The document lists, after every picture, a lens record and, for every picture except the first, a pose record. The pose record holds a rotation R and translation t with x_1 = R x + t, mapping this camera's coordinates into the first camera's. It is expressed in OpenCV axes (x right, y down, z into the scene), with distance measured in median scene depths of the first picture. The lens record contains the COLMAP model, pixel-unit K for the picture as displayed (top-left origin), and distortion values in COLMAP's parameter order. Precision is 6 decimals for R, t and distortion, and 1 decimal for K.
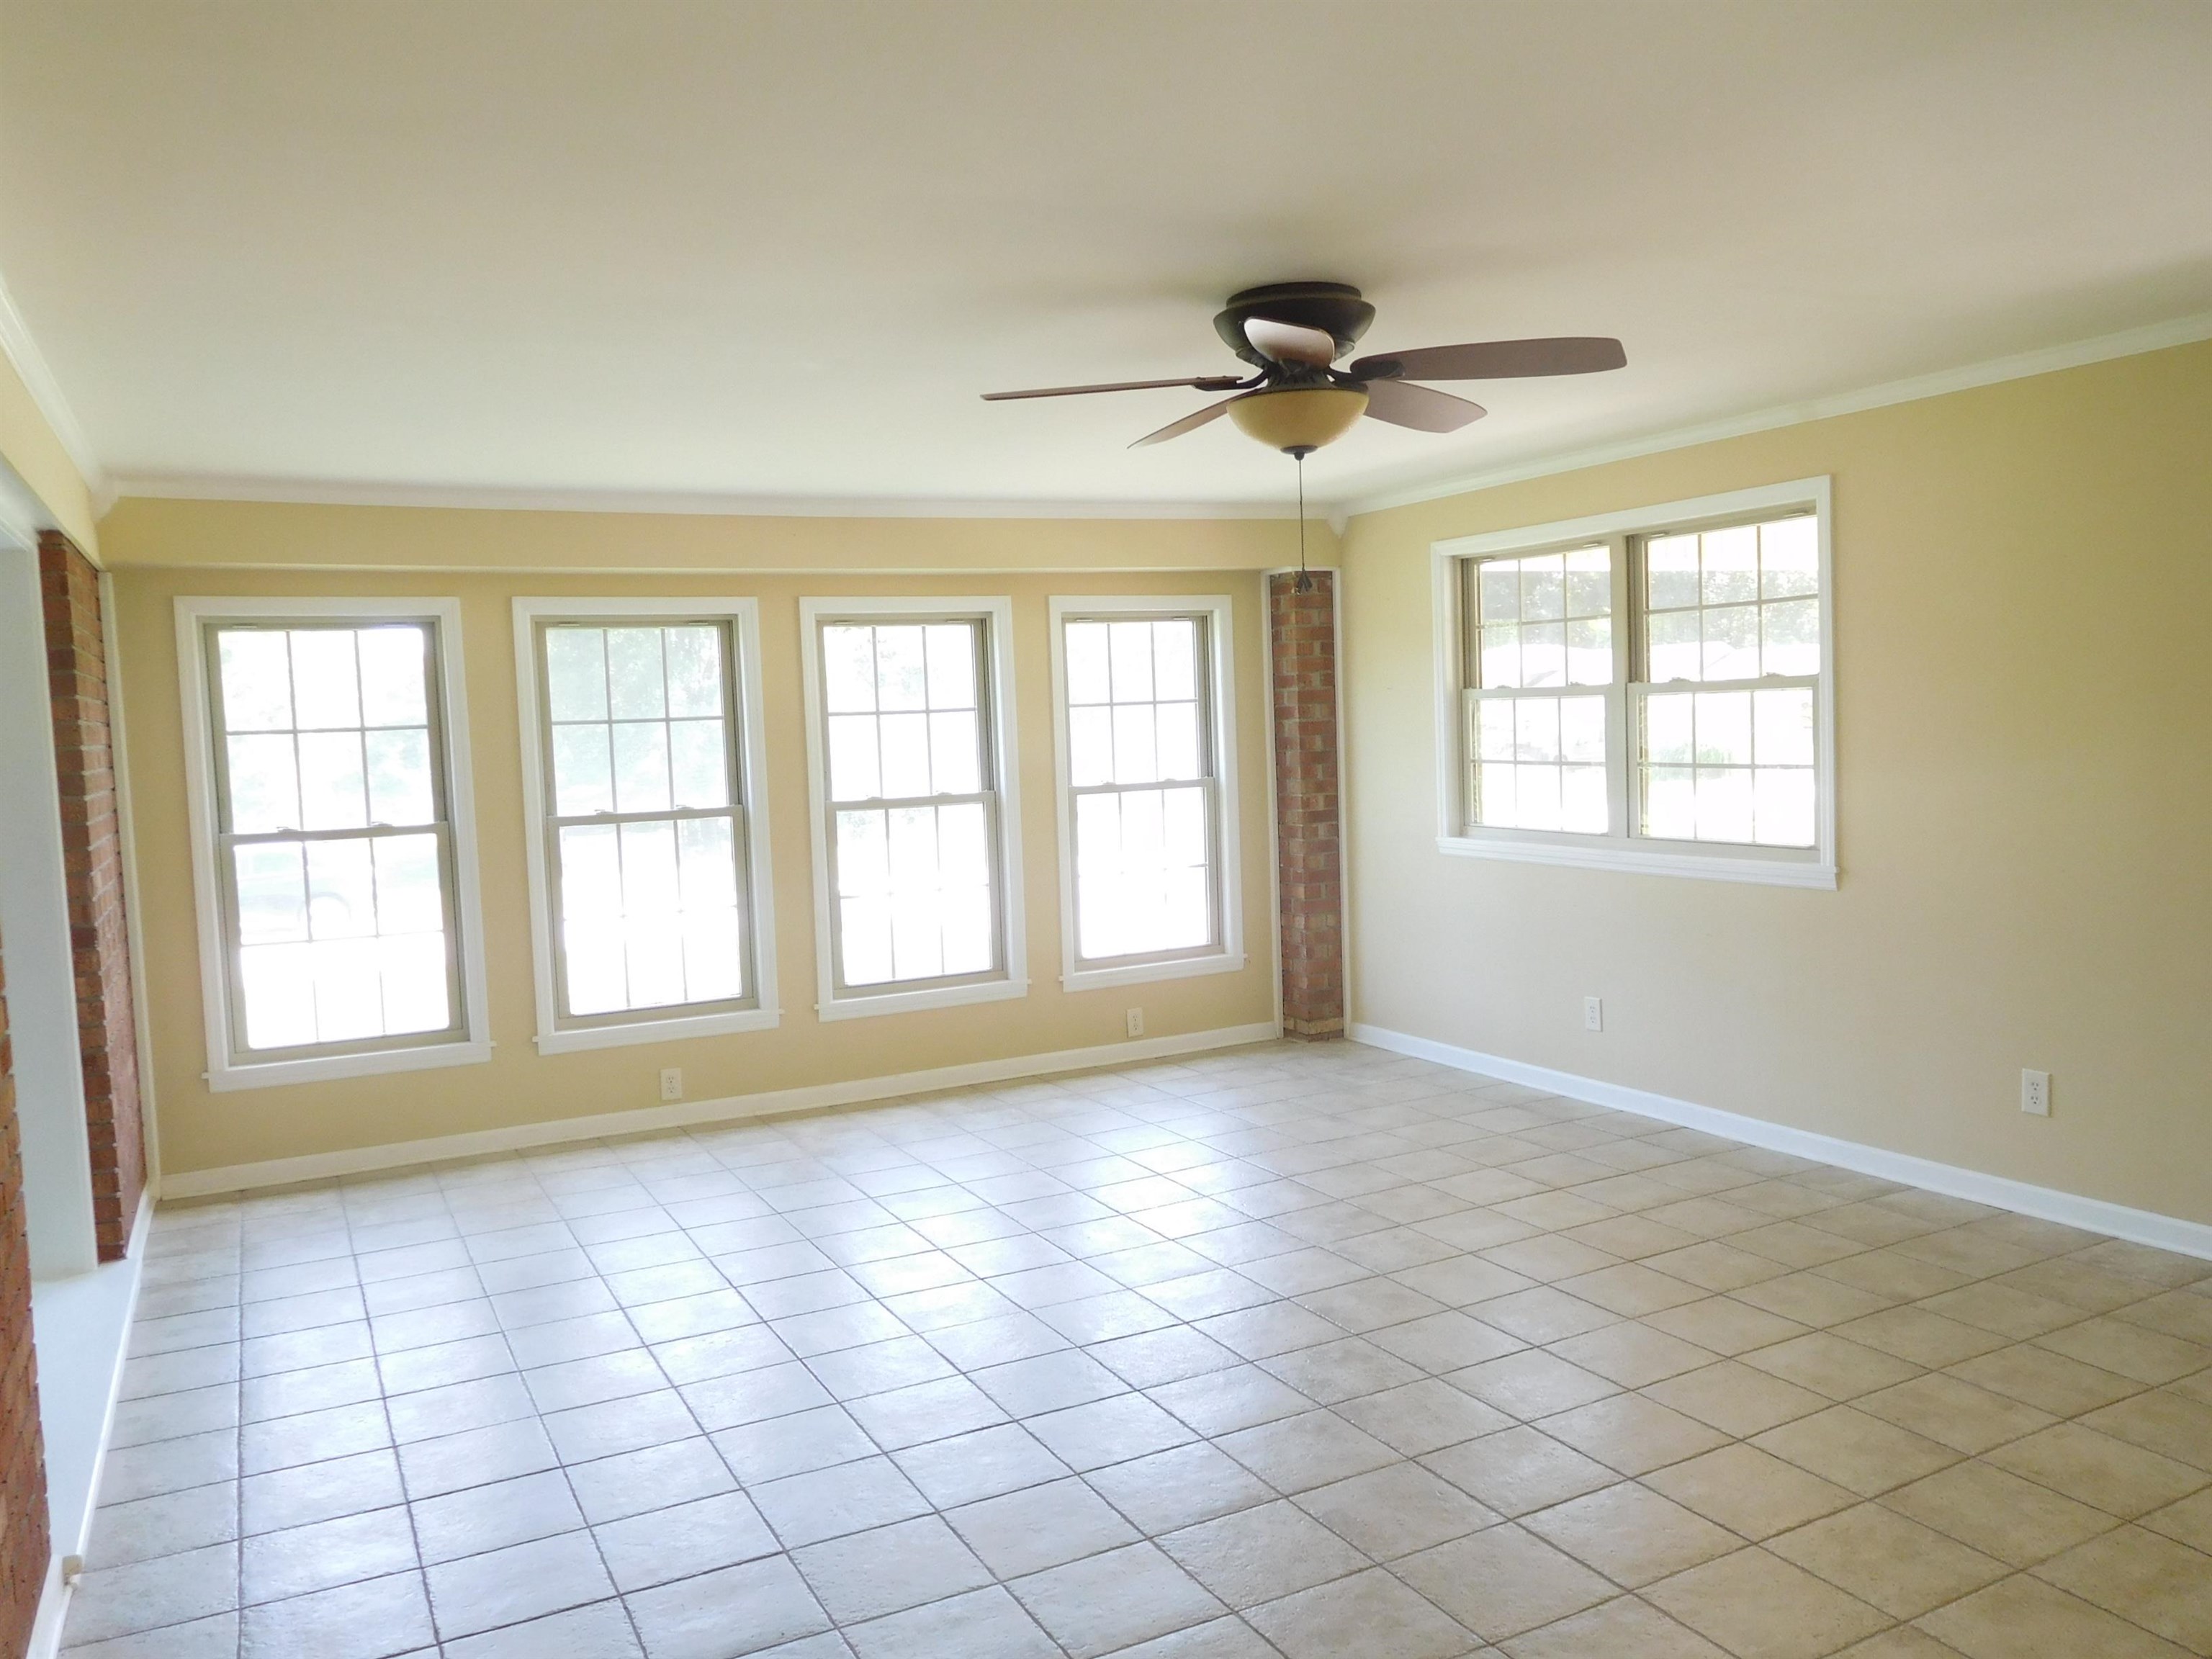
lens RADIAL K [[1659.0, 0, 1105.1], [0, 1659.0, 828.1], [0, 0, 1]] dist [-0.036983, 0.013391]
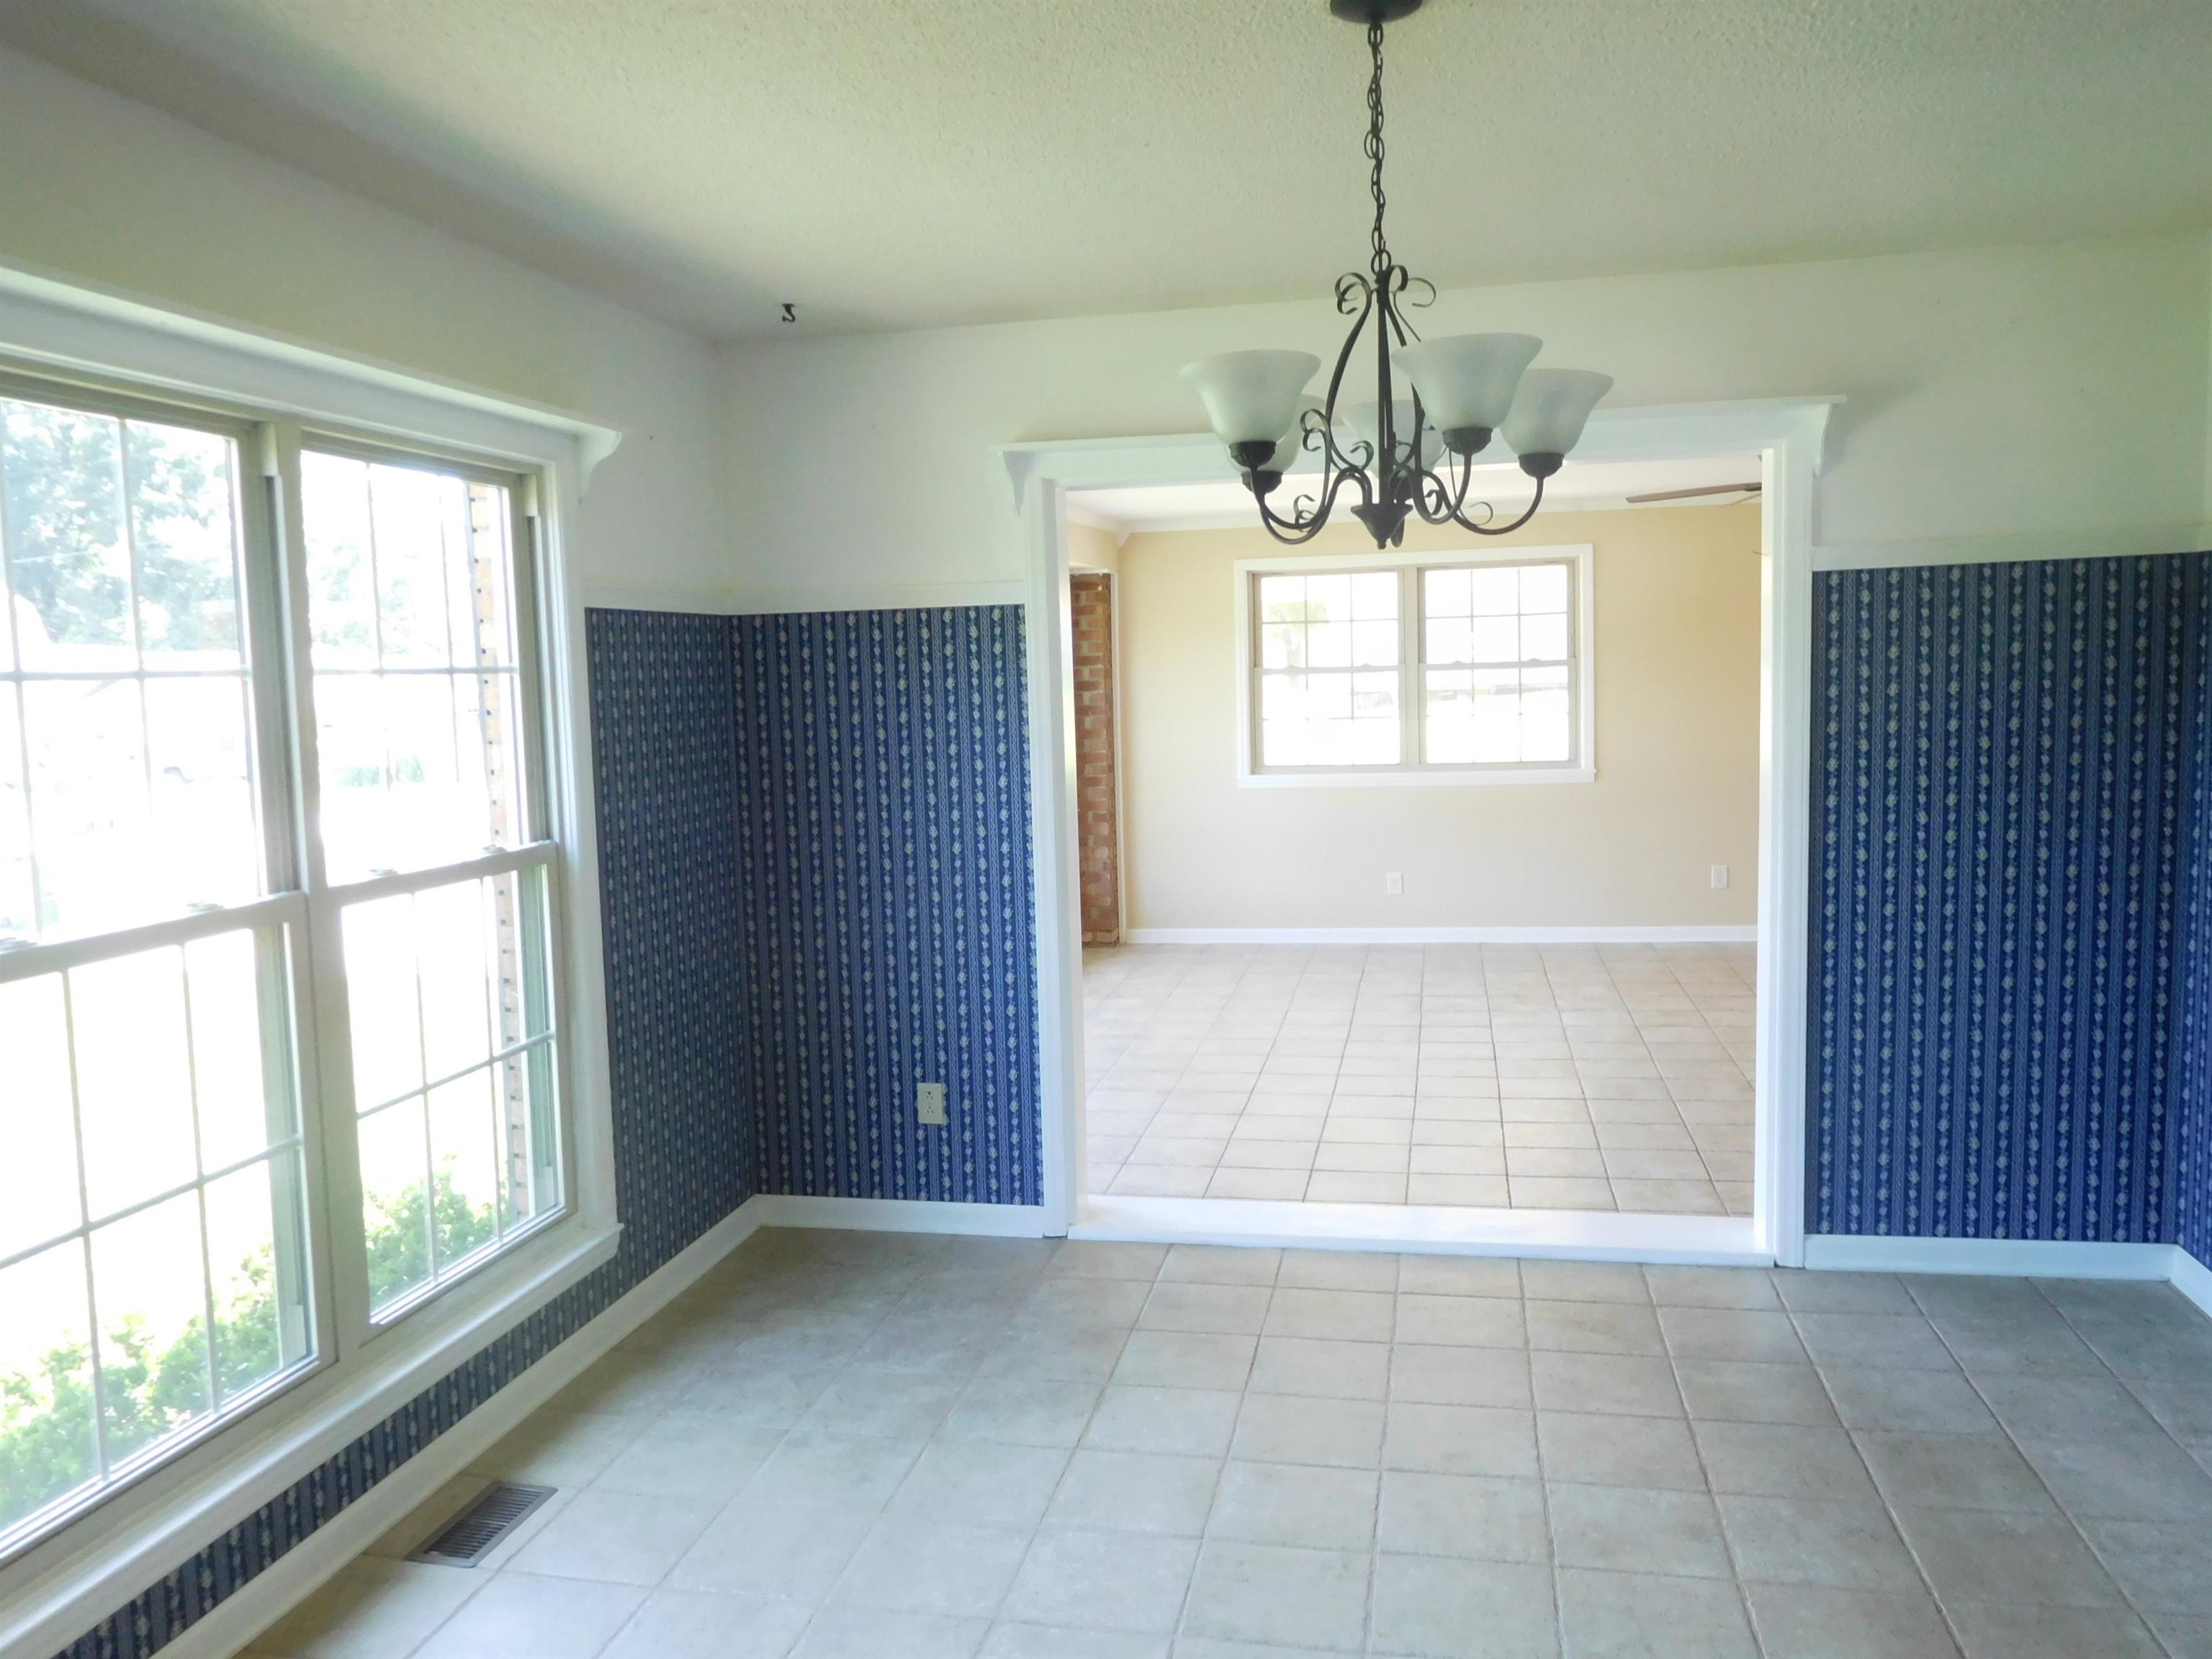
lens RADIAL K [[1659.0, 0, 1099.3], [0, 1659.0, 842.2], [0, 0, 1]] dist [-0.036983, 0.013391]
pose [[0.627547, -0.047098, 0.777153, -0.942582], [0.059817, 0.998135, 0.012189, 0.036711], [-0.776278, 0.038838, 0.629194, 0.235060]]
